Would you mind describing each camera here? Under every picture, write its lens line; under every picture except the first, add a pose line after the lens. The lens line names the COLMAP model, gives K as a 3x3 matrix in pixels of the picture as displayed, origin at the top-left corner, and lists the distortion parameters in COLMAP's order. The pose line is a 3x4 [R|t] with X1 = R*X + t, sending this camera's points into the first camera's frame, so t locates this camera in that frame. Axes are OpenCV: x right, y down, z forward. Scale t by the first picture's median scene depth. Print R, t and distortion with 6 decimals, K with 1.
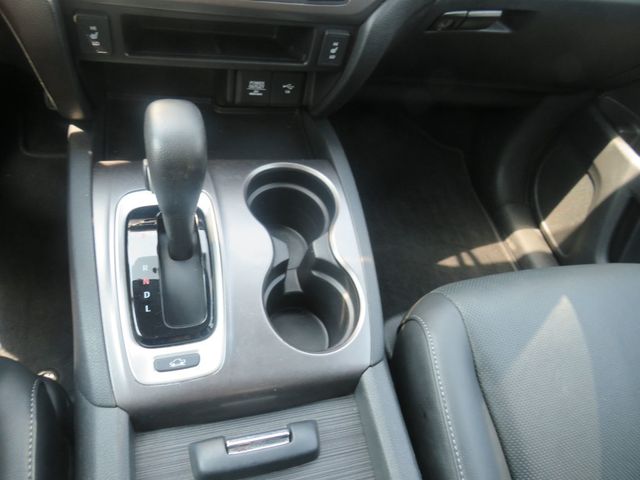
lens RADIAL K [[442.5, 0, 320.0], [0, 442.5, 240.0], [0, 0, 1]] dist [-0.037113, 0.003630]
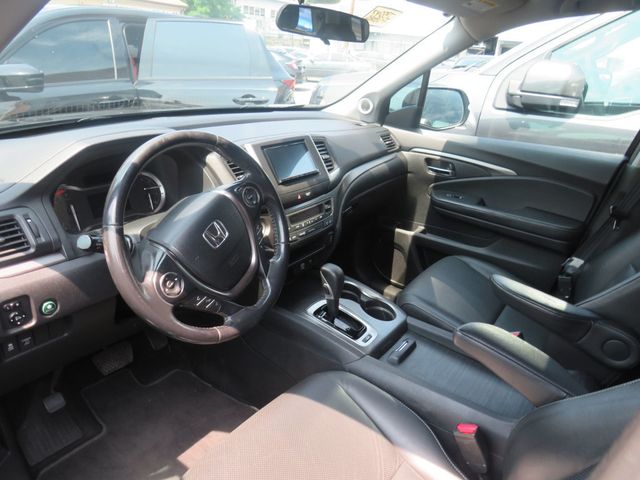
lens RADIAL K [[442.5, 0, 320.0], [0, 442.5, 240.0], [0, 0, 1]] dist [-0.037113, 0.003630]
pose [[0.753384, -0.411519, 0.512898, -1.529357], [0.584795, 0.775970, -0.236399, 0.235097], [-0.300711, 0.478039, 0.825258, -1.412188]]
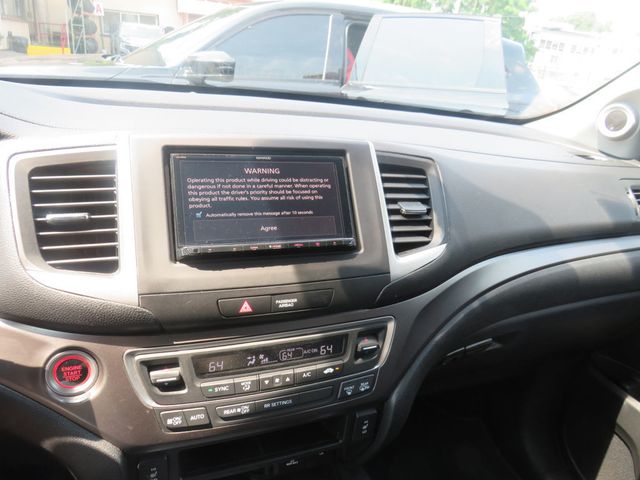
lens RADIAL K [[442.5, 0, 320.0], [0, 442.5, 240.0], [0, 0, 1]] dist [-0.037113, 0.003630]
pose [[0.985558, -0.159251, 0.057572, -0.067032], [0.166765, 0.853716, -0.493313, -0.300580], [0.029411, 0.495790, 0.867944, -0.179019]]
